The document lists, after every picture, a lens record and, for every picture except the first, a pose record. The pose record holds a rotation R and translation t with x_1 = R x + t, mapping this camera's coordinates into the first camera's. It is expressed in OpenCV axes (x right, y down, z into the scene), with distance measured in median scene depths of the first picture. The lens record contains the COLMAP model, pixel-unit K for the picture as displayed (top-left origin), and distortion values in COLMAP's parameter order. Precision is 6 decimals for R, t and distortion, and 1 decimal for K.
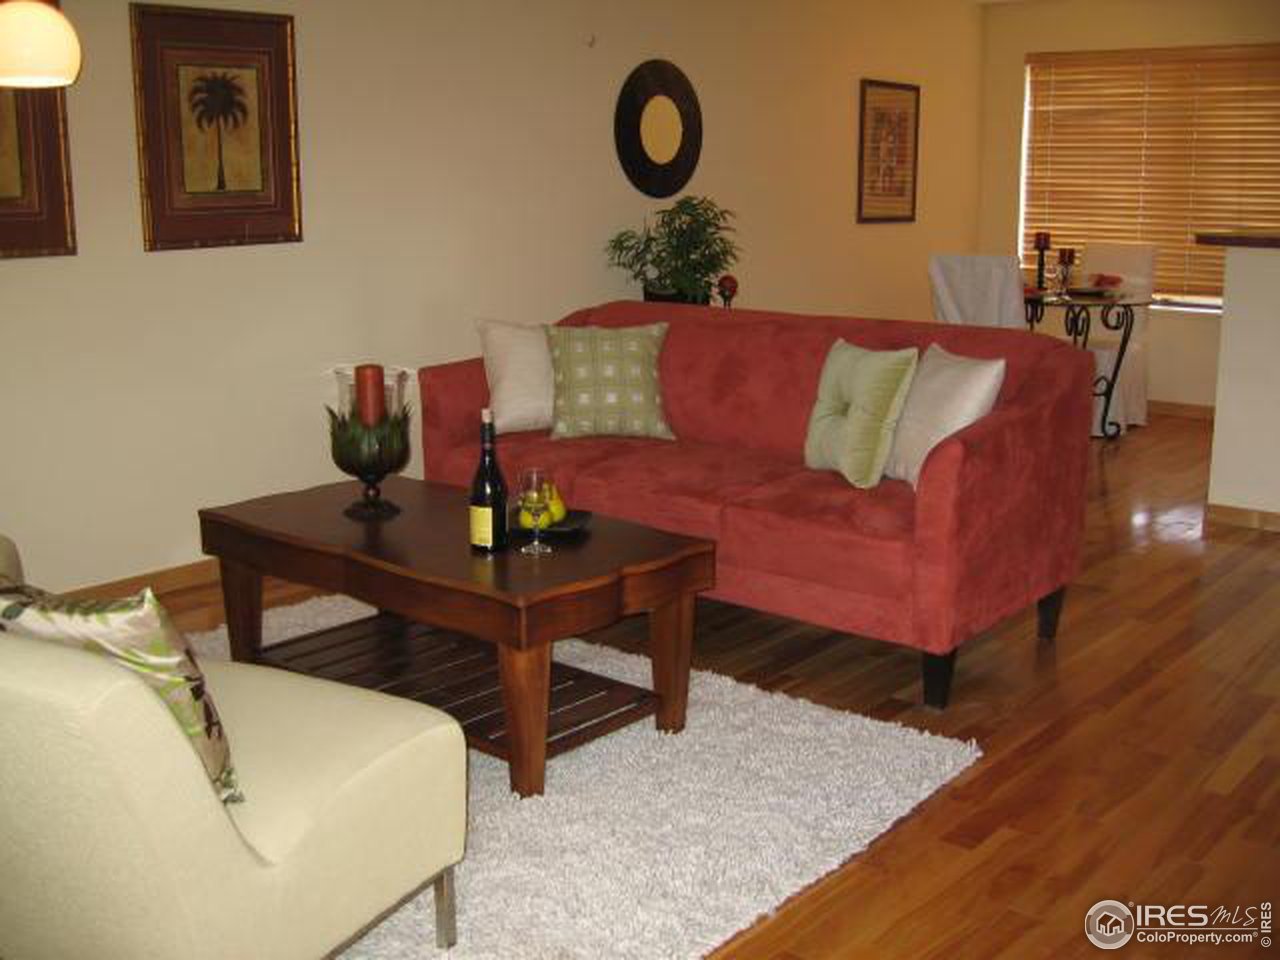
lens RADIAL K [[1390.1, 0, 640.5], [0, 1390.1, 474.4], [0, 0, 1]] dist [-0.092308, 0.000000]
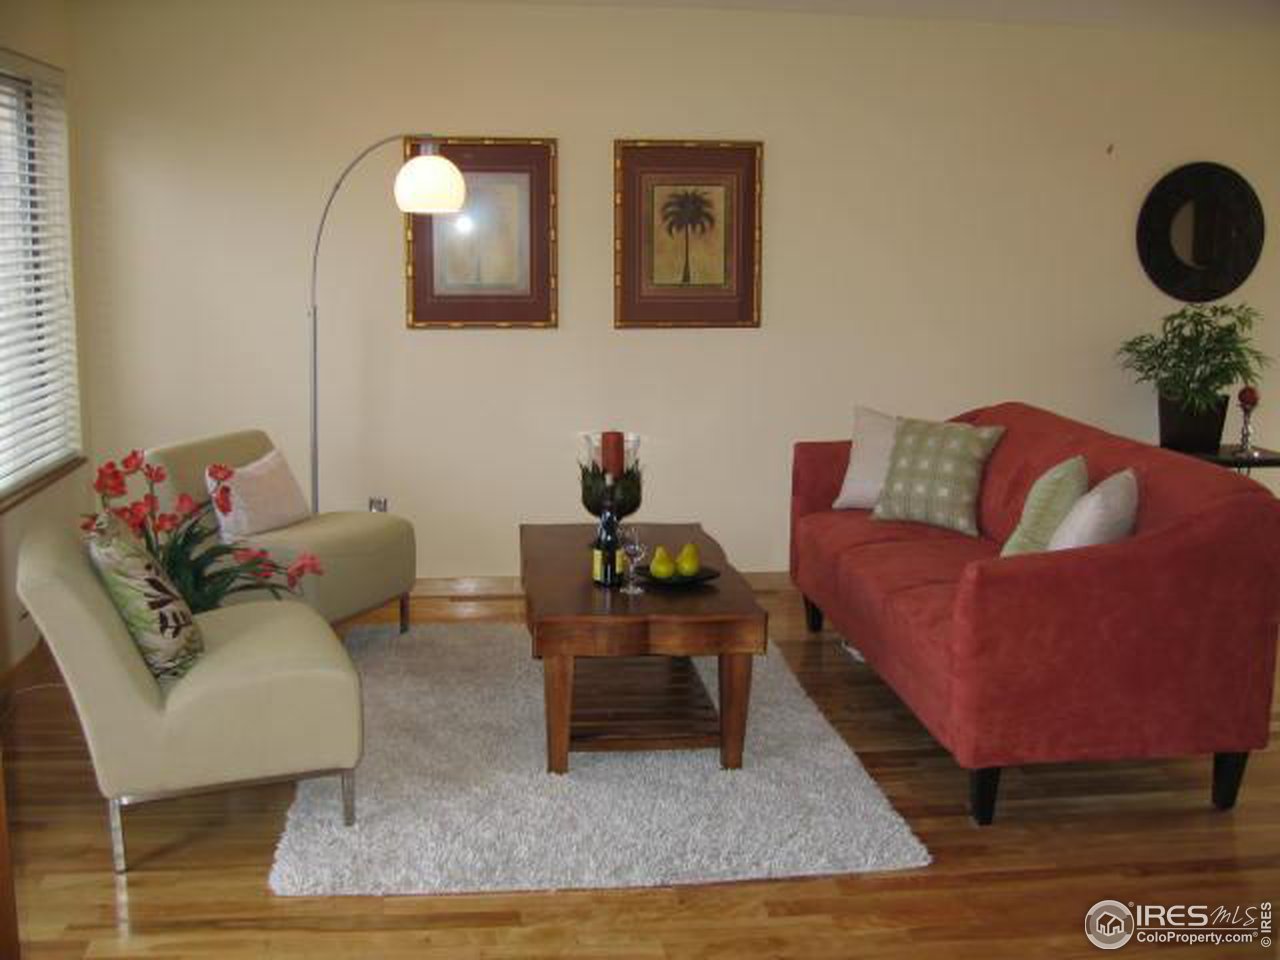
lens RADIAL K [[1390.1, 0, 640.4], [0, 1390.1, 487.4], [0, 0, 1]] dist [-0.092308, 0.000000]
pose [[0.734313, 0.133670, -0.665519, 0.540594], [-0.152959, 0.987788, 0.029628, -0.054635], [0.661353, 0.080041, 0.745792, 0.043026]]
